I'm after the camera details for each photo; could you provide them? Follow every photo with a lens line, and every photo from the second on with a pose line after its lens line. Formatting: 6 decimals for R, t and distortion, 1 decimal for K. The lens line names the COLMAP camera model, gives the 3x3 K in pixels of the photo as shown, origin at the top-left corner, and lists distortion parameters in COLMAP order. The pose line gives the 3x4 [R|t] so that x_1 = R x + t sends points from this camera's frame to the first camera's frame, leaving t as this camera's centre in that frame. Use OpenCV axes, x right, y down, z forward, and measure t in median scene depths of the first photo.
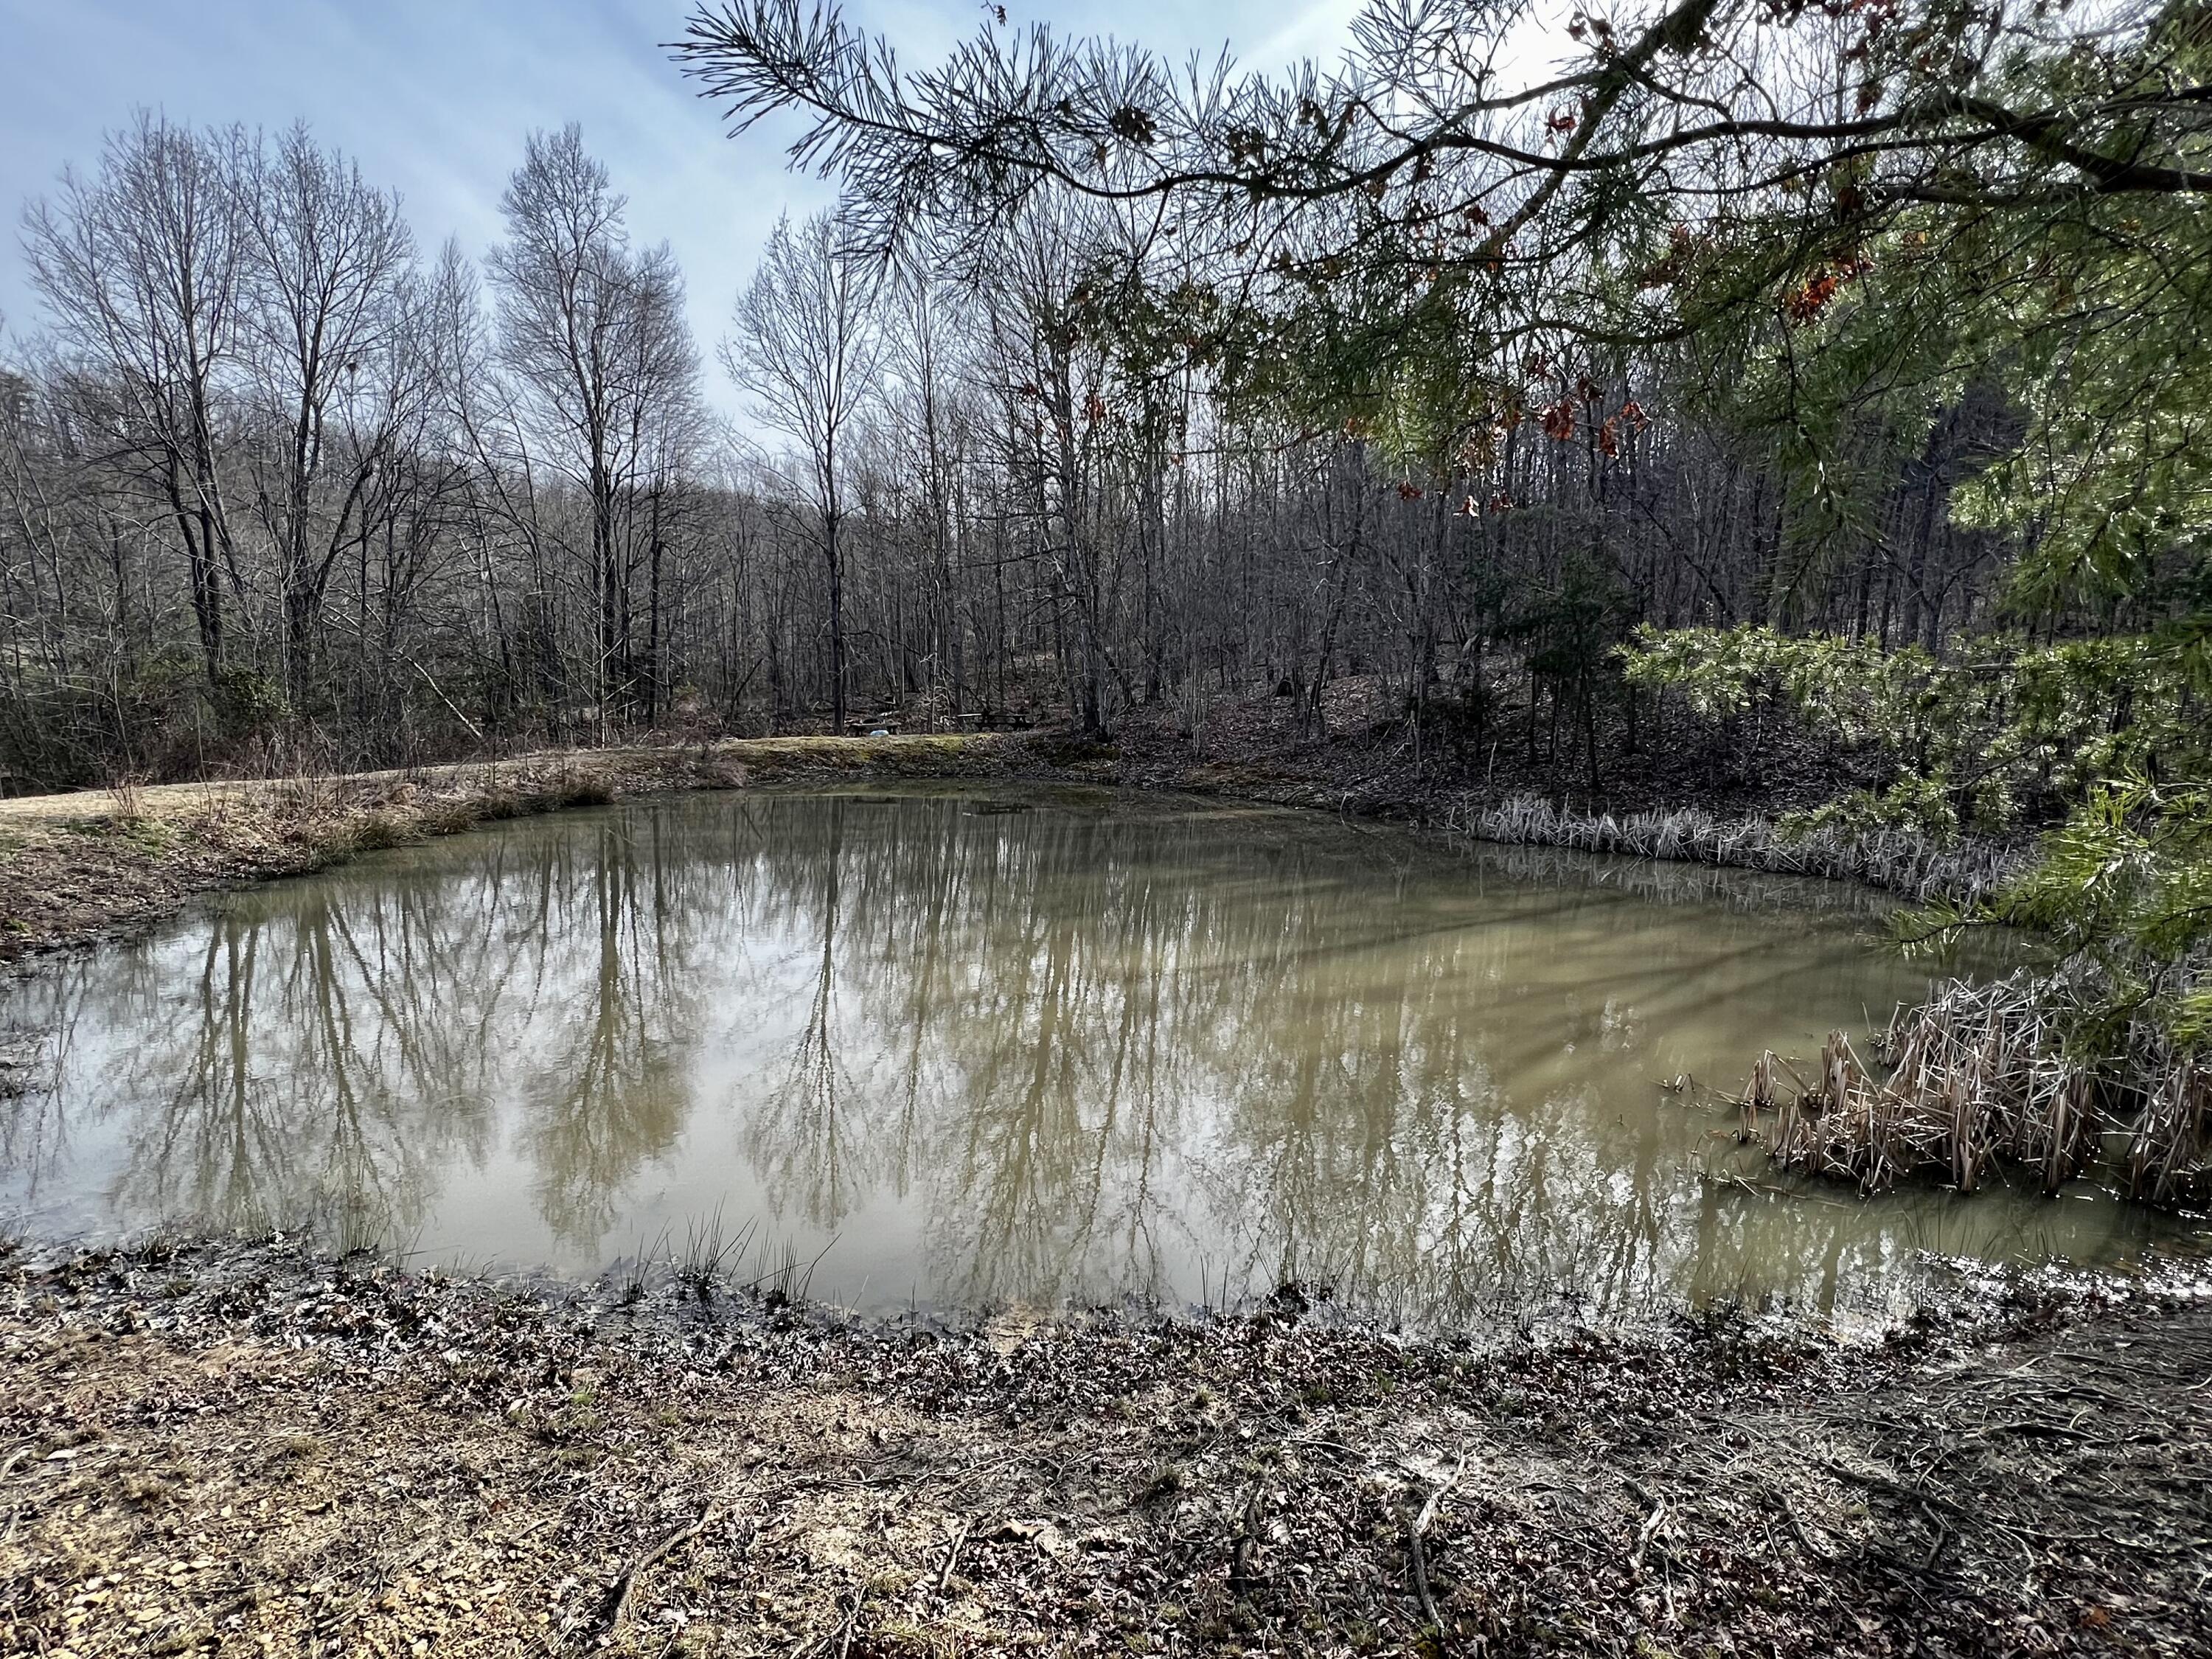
lens RADIAL K [[1060.4, 0, 1104.3], [0, 1060.4, 839.6], [0, 0, 1]] dist [-0.000961, 0.000408]
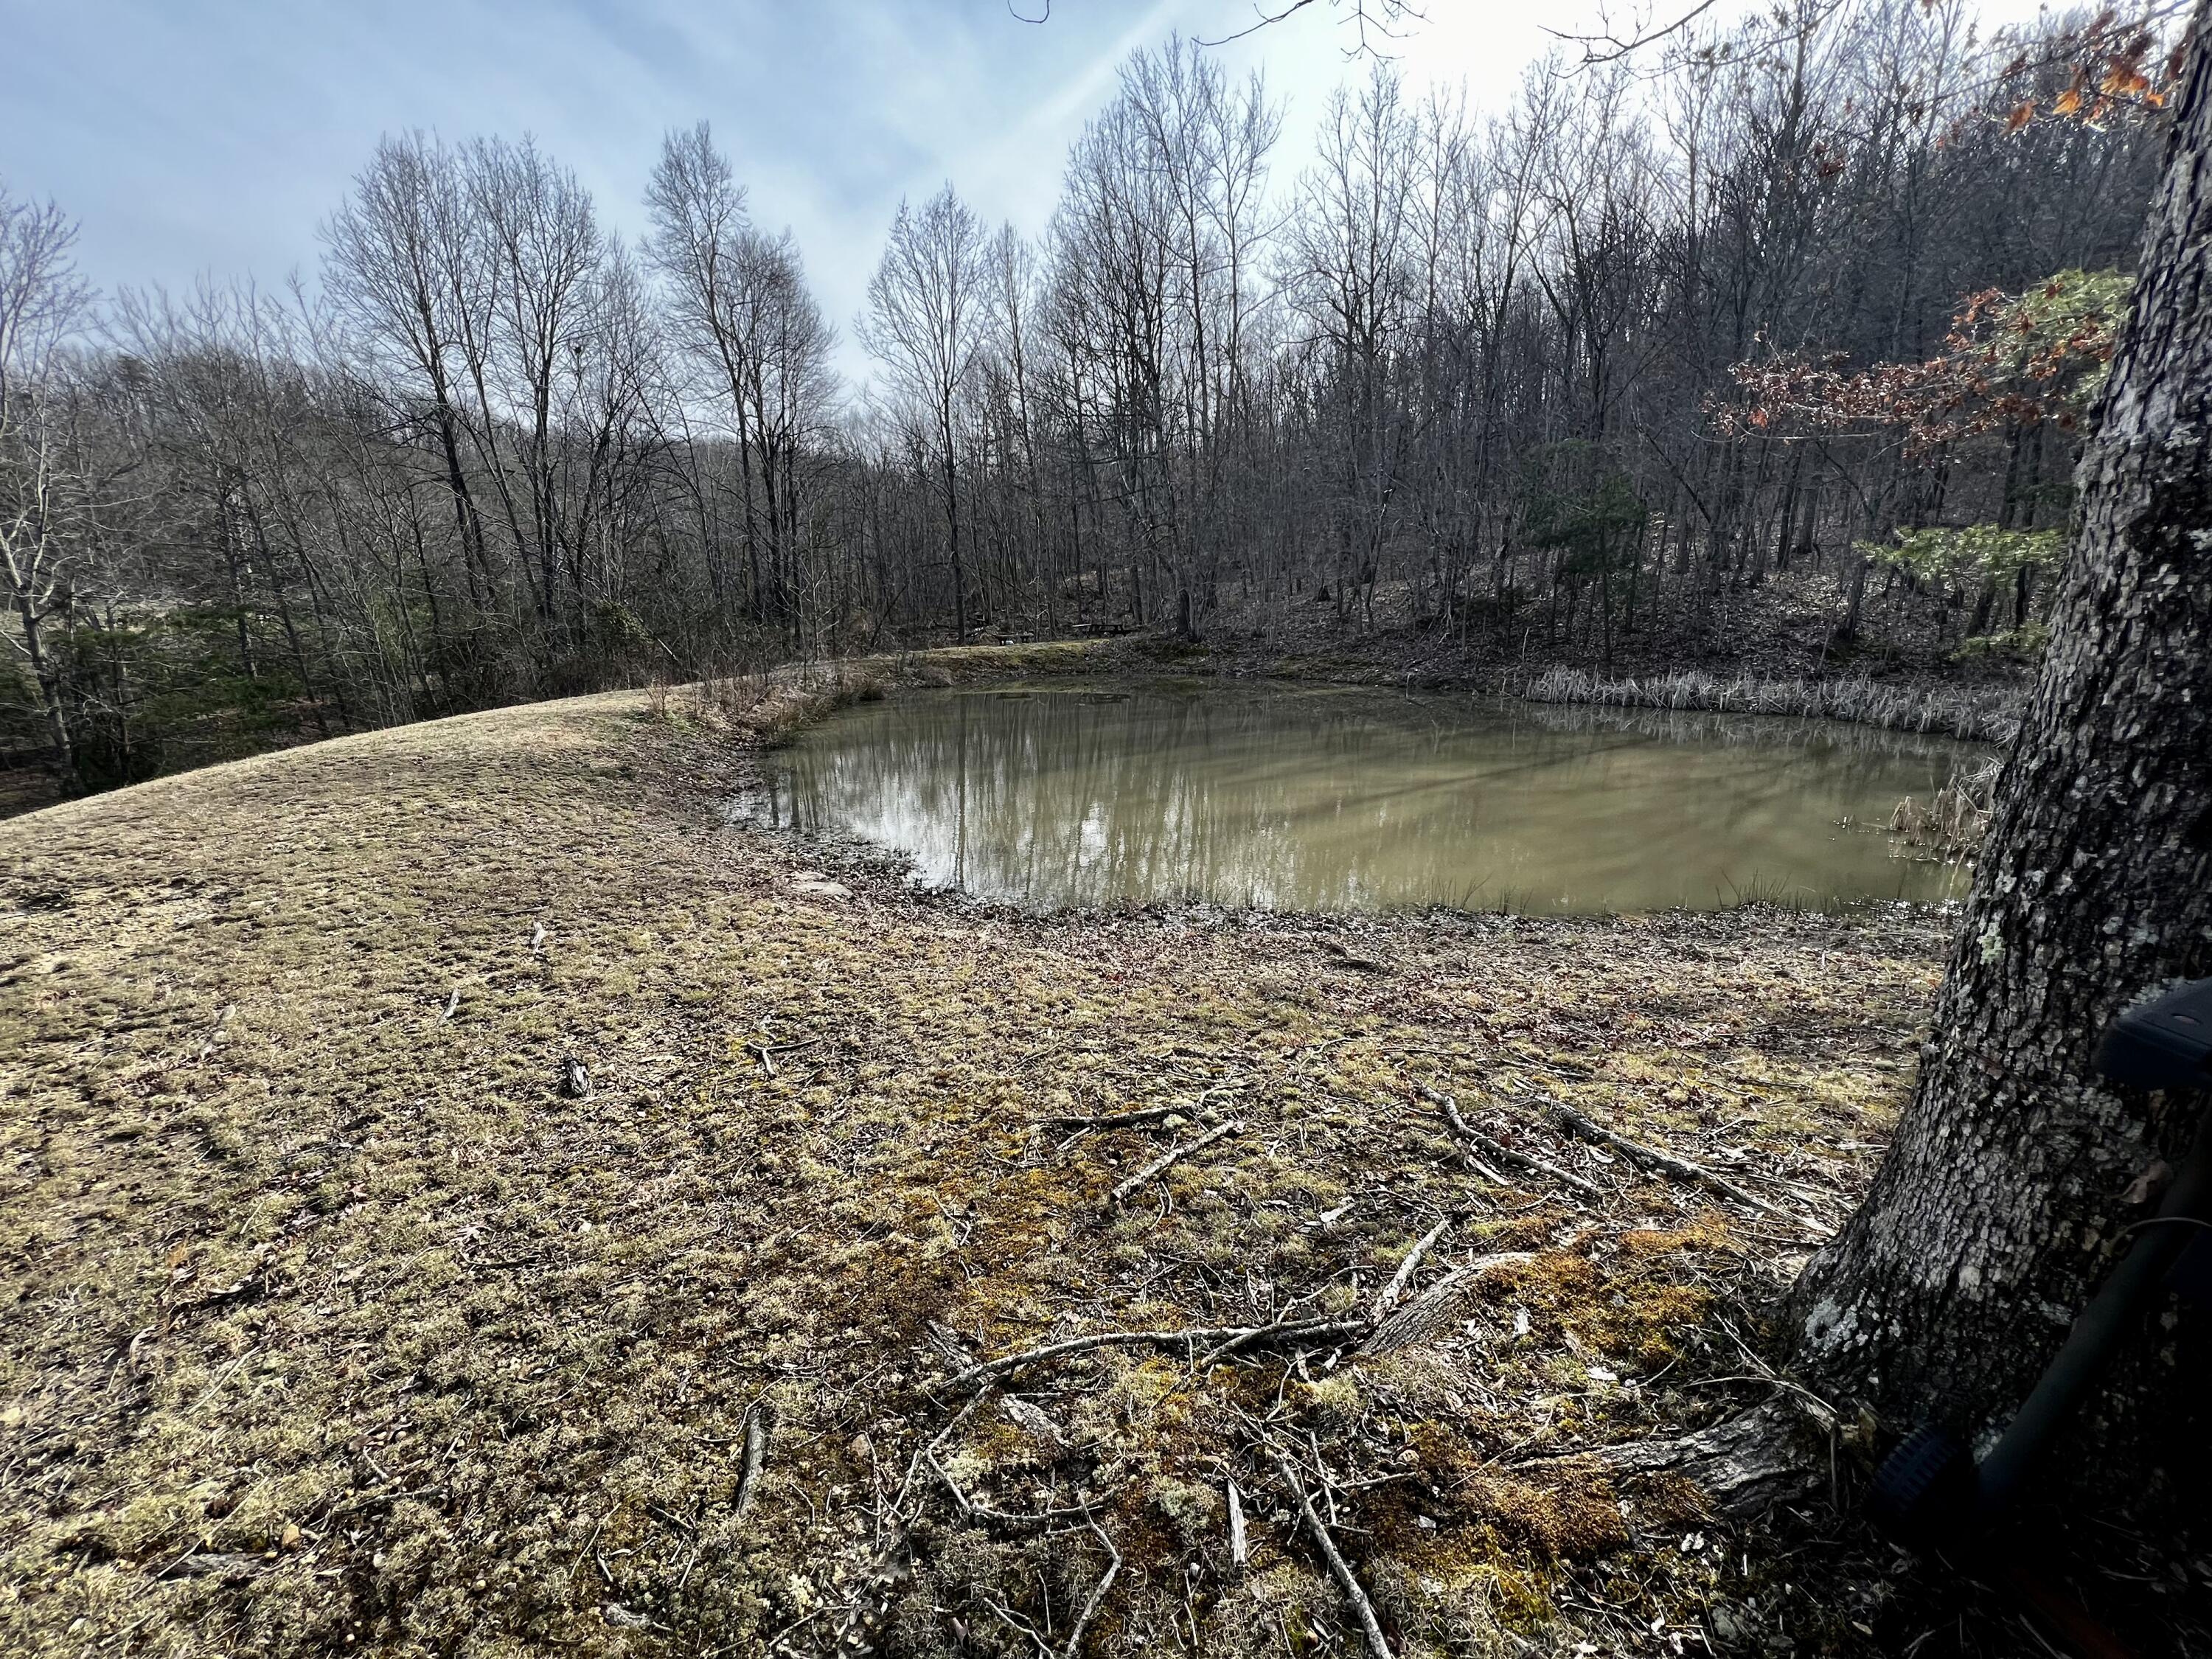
lens RADIAL K [[890.4, 0, 1098.4], [0, 890.4, 831.6], [0, 0, 1]] dist [0.001093, -0.000469]
pose [[0.999084, -0.040363, 0.014192, -0.171556], [0.038601, 0.993408, 0.107933, 0.016218], [-0.018455, -0.107287, 0.994057, -0.098351]]
